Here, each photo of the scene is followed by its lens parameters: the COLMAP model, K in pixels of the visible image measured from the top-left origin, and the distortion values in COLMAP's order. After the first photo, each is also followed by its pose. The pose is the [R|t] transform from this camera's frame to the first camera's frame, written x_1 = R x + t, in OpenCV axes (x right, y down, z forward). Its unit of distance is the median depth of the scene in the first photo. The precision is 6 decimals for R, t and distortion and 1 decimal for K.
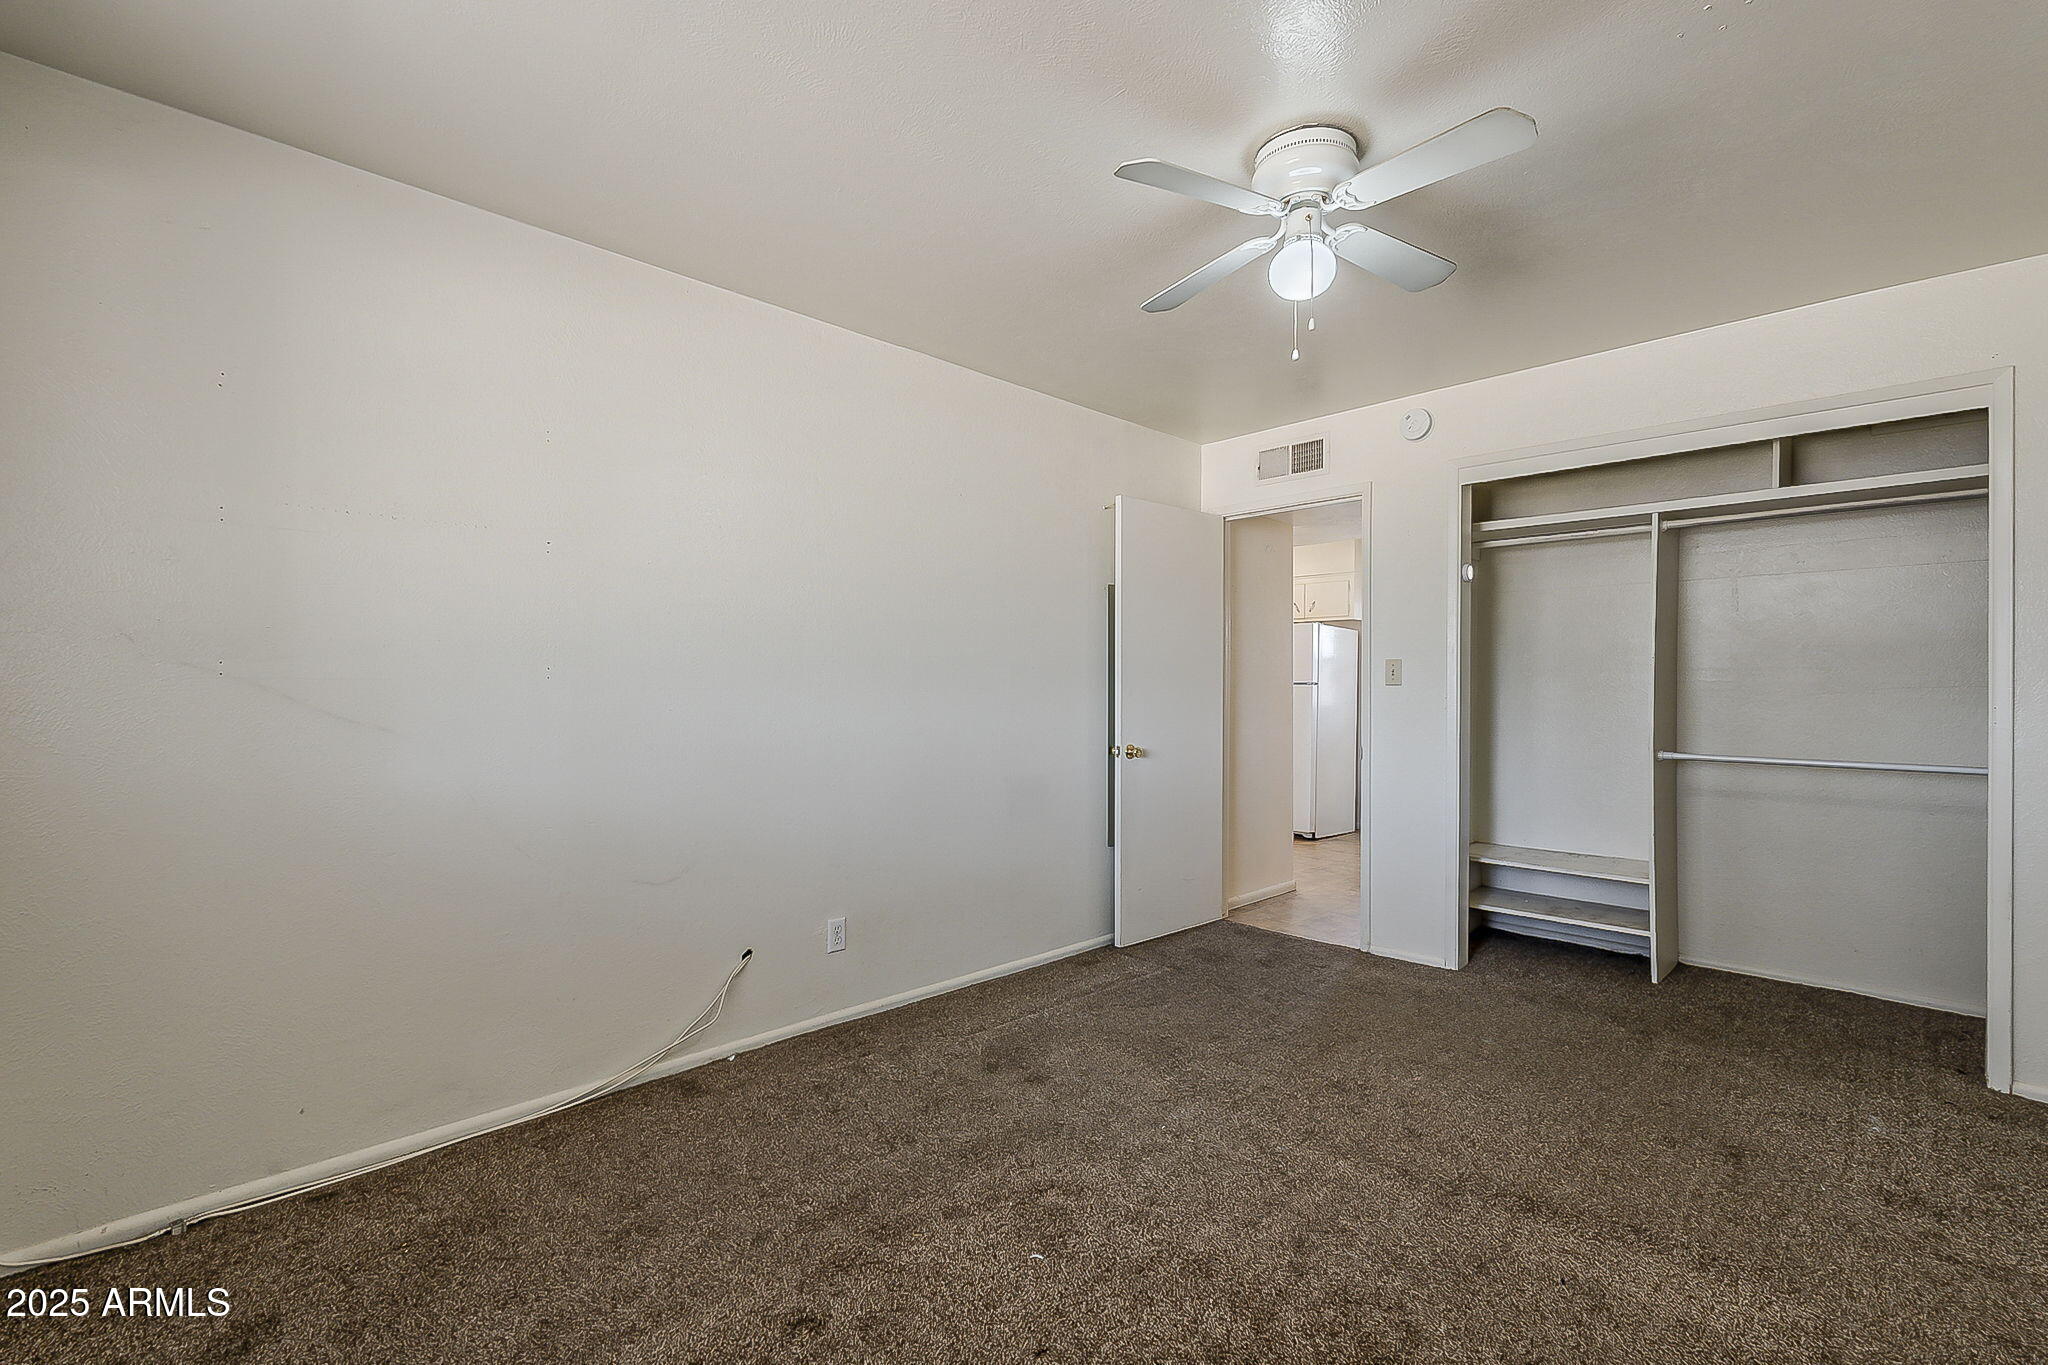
lens RADIAL K [[900.7, 0, 1035.8], [0, 900.7, 684.8], [0, 0, 1]] dist [-0.001742, -0.000650]
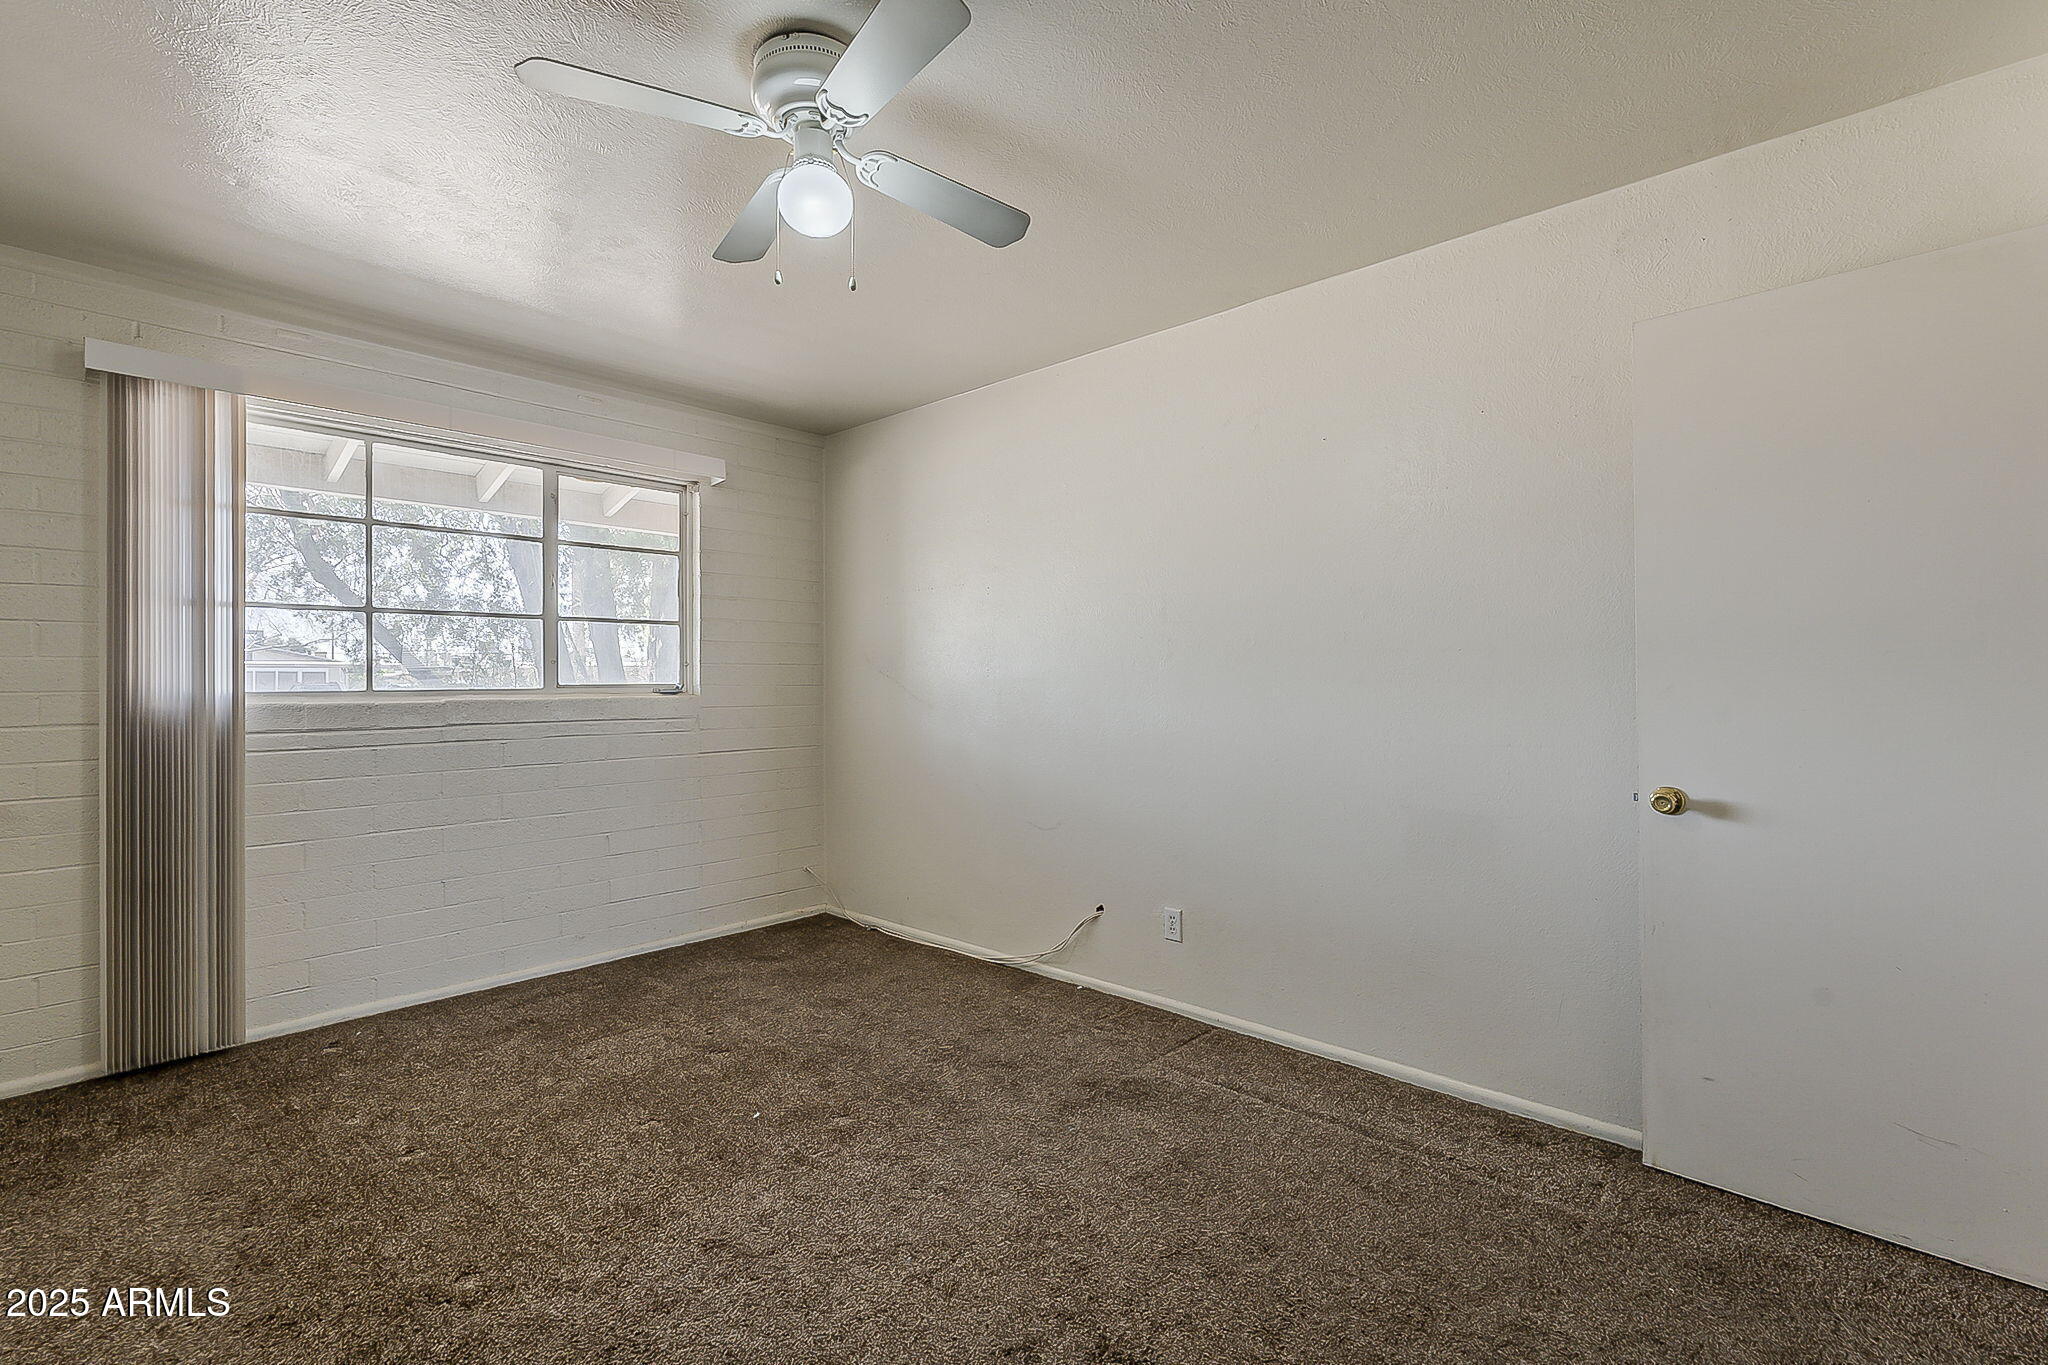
lens RADIAL K [[900.7, 0, 1035.8], [0, 900.7, 684.8], [0, 0, 1]] dist [-0.001742, -0.000650]
pose [[0.063195, -0.001169, -0.998001, 0.855521], [0.002583, 0.999996, -0.001008, 0.008463], [0.997998, -0.002514, 0.063198, 0.853386]]
